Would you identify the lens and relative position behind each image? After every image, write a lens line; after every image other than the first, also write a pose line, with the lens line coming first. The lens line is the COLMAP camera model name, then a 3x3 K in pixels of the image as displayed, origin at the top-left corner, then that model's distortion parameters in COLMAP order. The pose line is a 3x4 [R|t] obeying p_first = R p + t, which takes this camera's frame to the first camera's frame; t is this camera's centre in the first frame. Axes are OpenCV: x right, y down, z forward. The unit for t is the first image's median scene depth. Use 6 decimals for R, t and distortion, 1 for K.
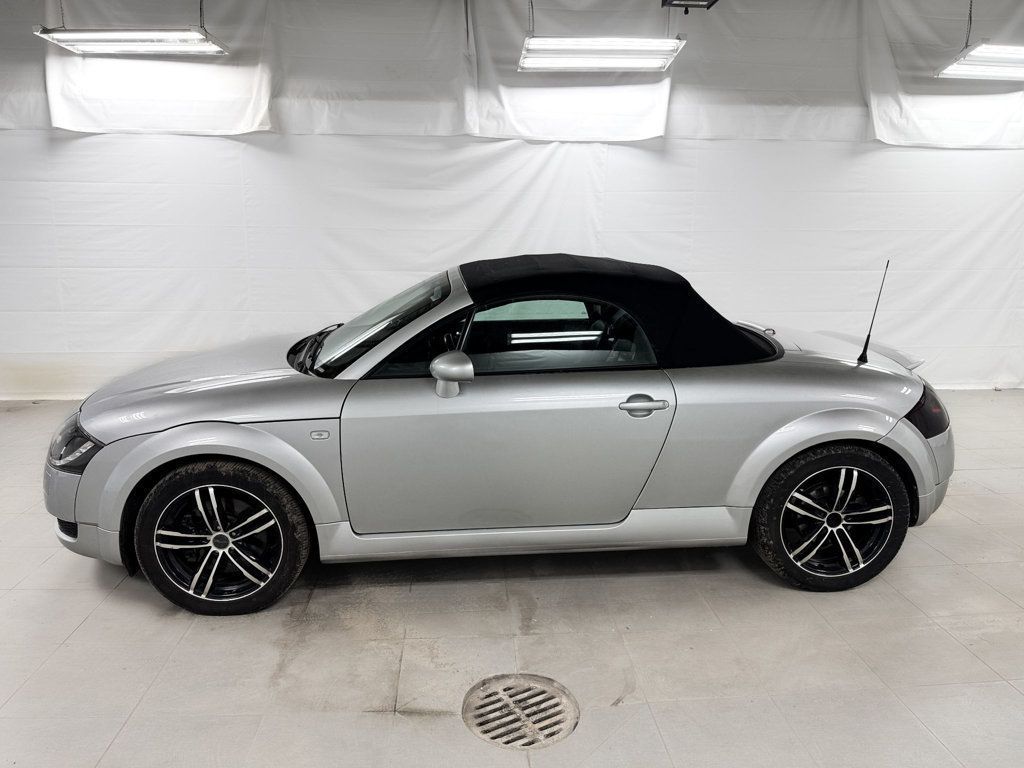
lens RADIAL K [[737.5, 0, 511.4], [0, 737.5, 309.6], [0, 0, 1]] dist [0.071098, -0.118386]
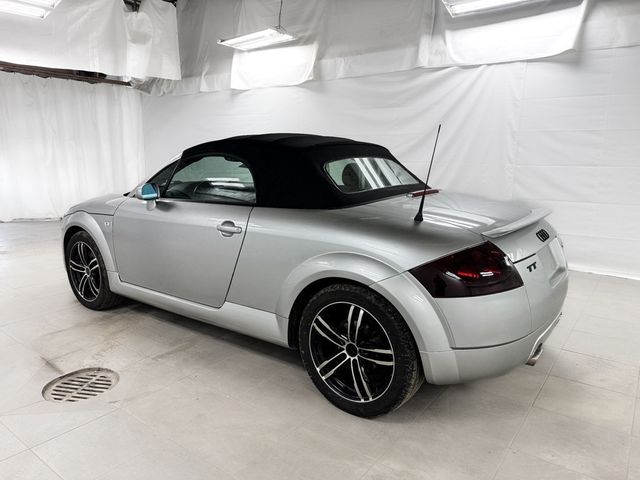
lens RADIAL K [[461.0, 0, 319.6], [0, 461.0, 193.5], [0, 0, 1]] dist [0.071098, -0.118386]
pose [[0.749118, 0.059098, -0.659796, 0.851960], [-0.075079, 0.997169, 0.004075, 0.042620], [0.658169, 0.046484, 0.751434, 0.418332]]
